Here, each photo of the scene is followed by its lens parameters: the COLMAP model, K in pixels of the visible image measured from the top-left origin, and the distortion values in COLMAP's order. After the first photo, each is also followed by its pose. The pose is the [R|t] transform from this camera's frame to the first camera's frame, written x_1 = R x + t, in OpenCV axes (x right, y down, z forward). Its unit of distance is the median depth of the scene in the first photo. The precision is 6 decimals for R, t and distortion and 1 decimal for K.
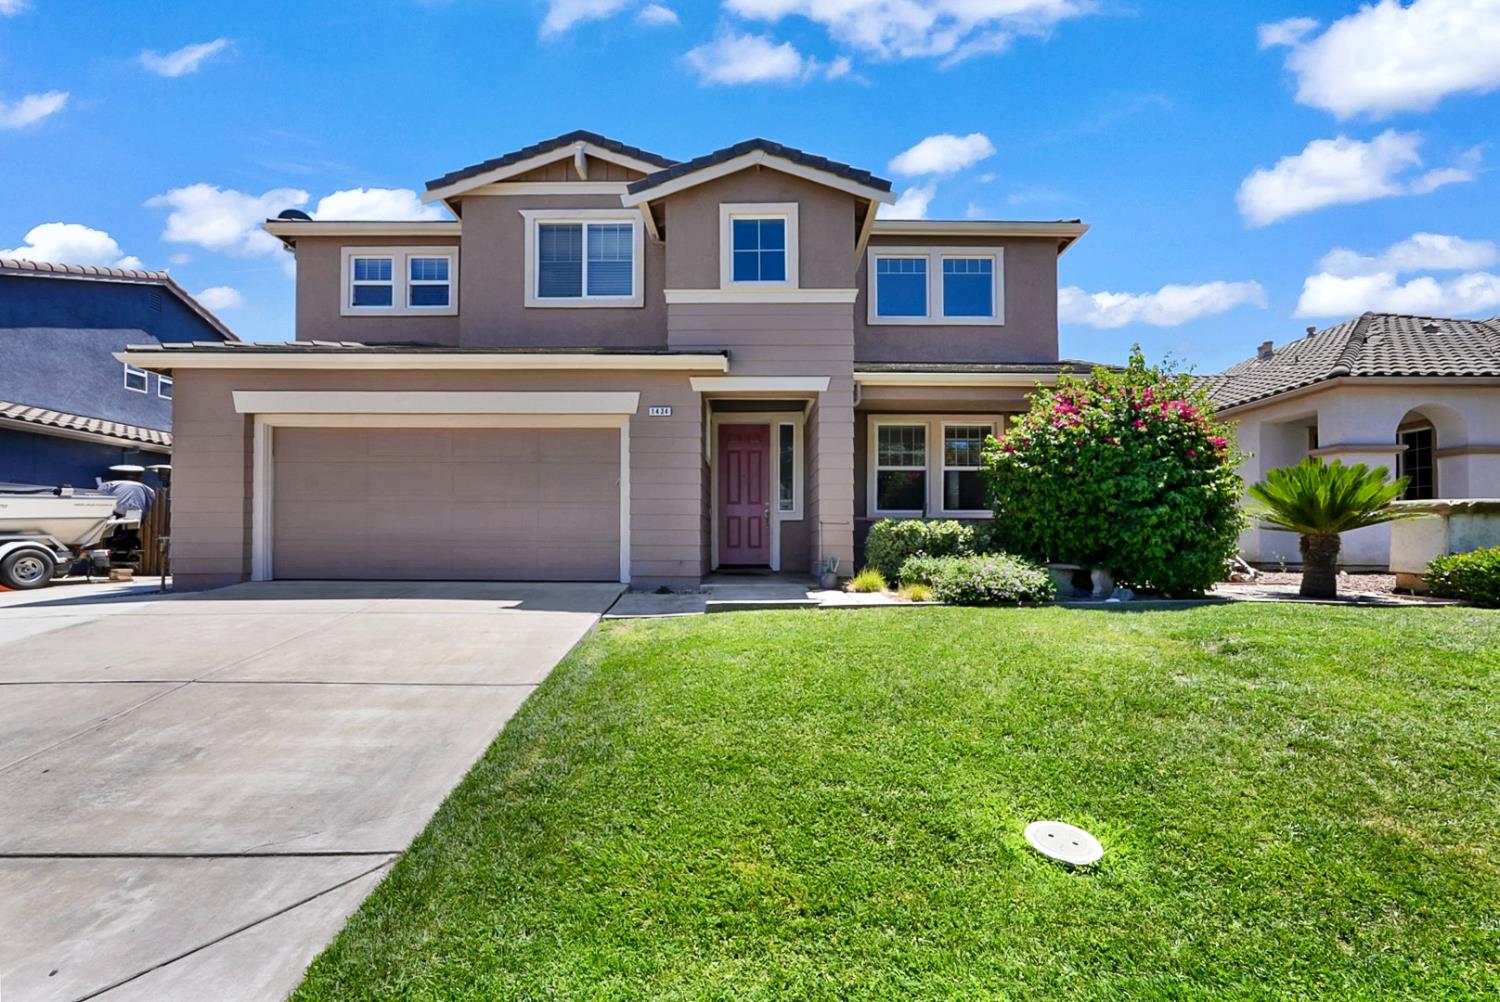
lens RADIAL K [[672.5, 0, 748.3], [0, 672.5, 537.8], [0, 0, 1]] dist [-0.002305, -0.000090]
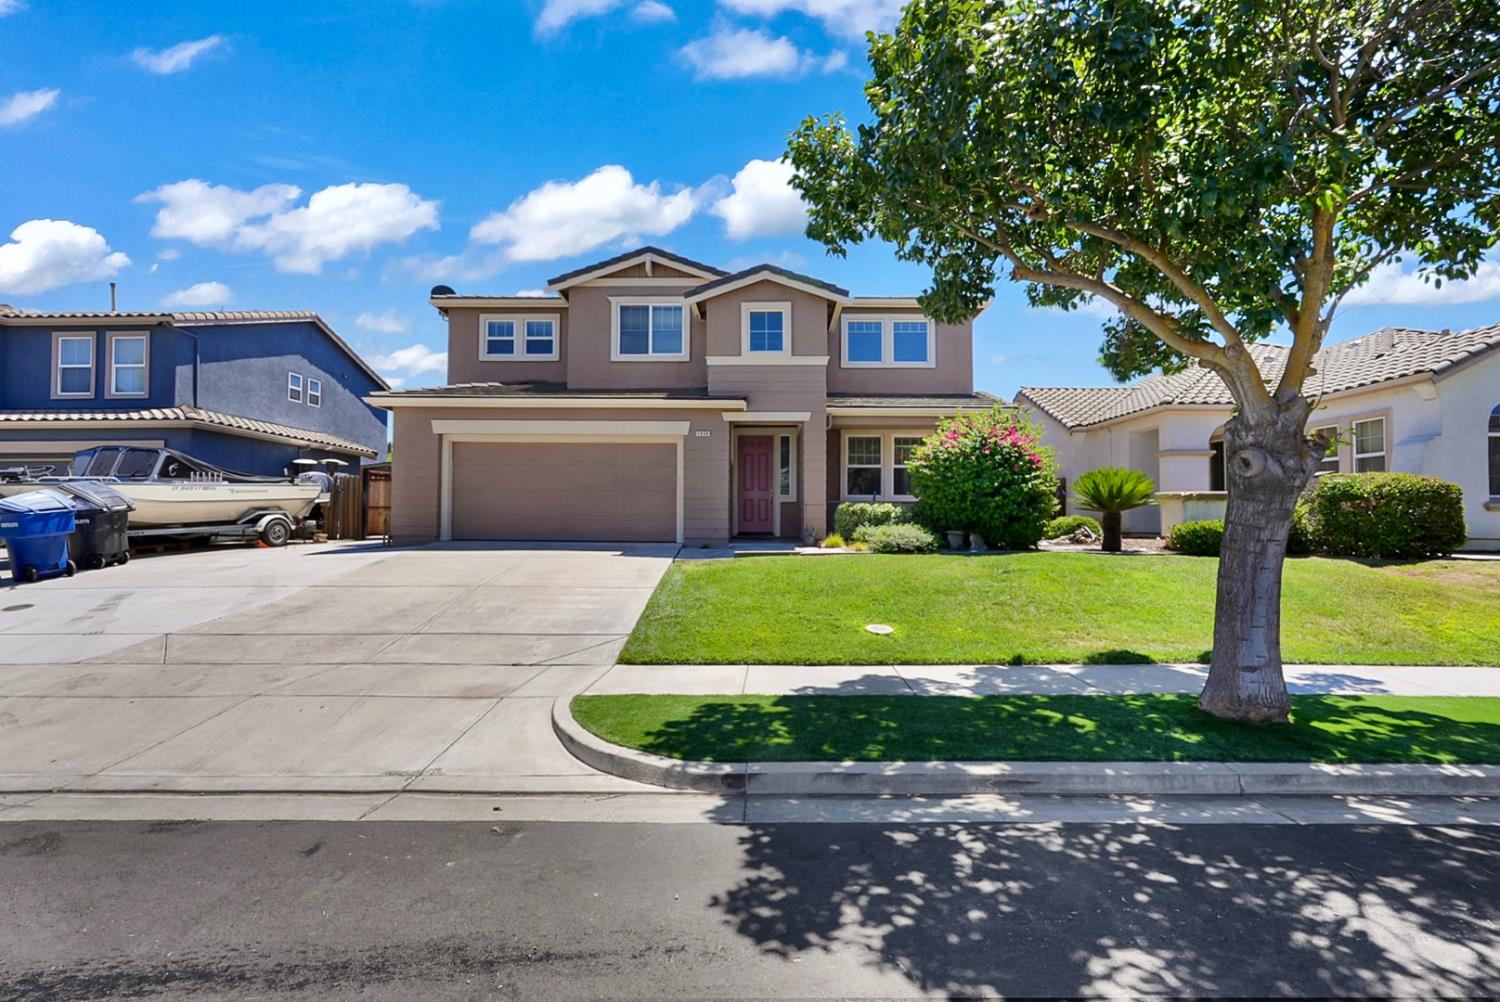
lens RADIAL K [[658.2, 0, 750.0], [0, 658.2, 501.0], [0, 0, 1]] dist [-0.000845, 0.000137]
pose [[0.999972, 0.002604, -0.006969, -0.010219], [-0.002736, 0.999816, -0.019007, -0.000972], [0.006918, 0.019026, 0.999795, -0.528151]]
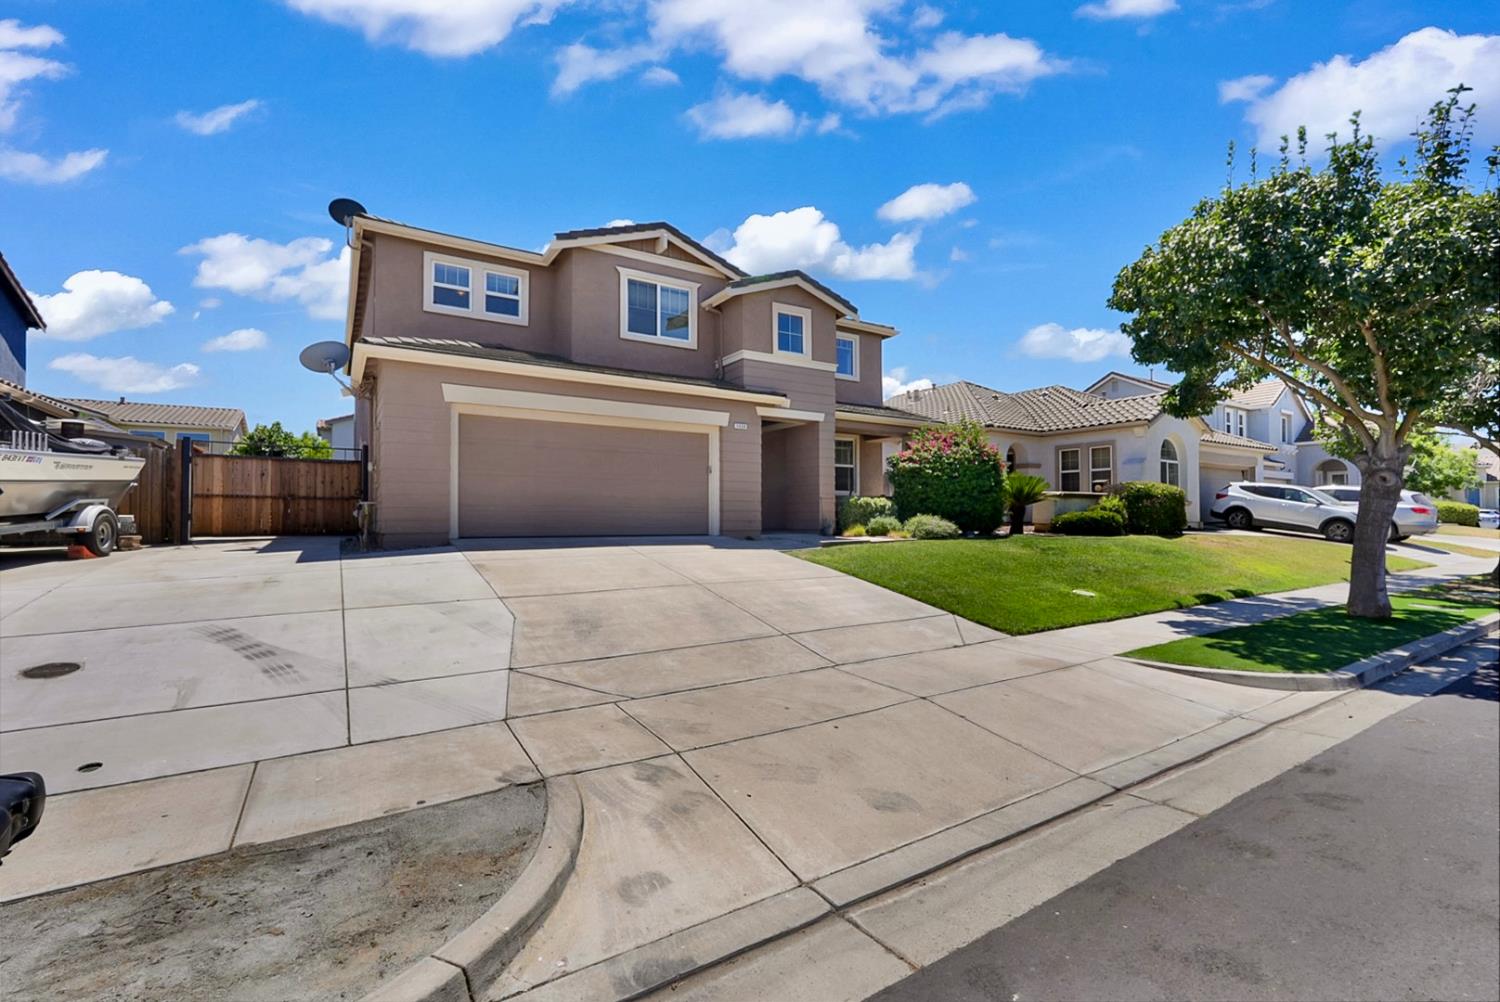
lens RADIAL K [[658.2, 0, 750.0], [0, 658.2, 501.0], [0, 0, 1]] dist [-0.000845, 0.000137]
pose [[0.843818, 0.010995, 0.536516, -0.930599], [-0.005509, 0.999915, -0.011827, 0.006609], [-0.536601, 0.007024, 0.843807, -0.312408]]
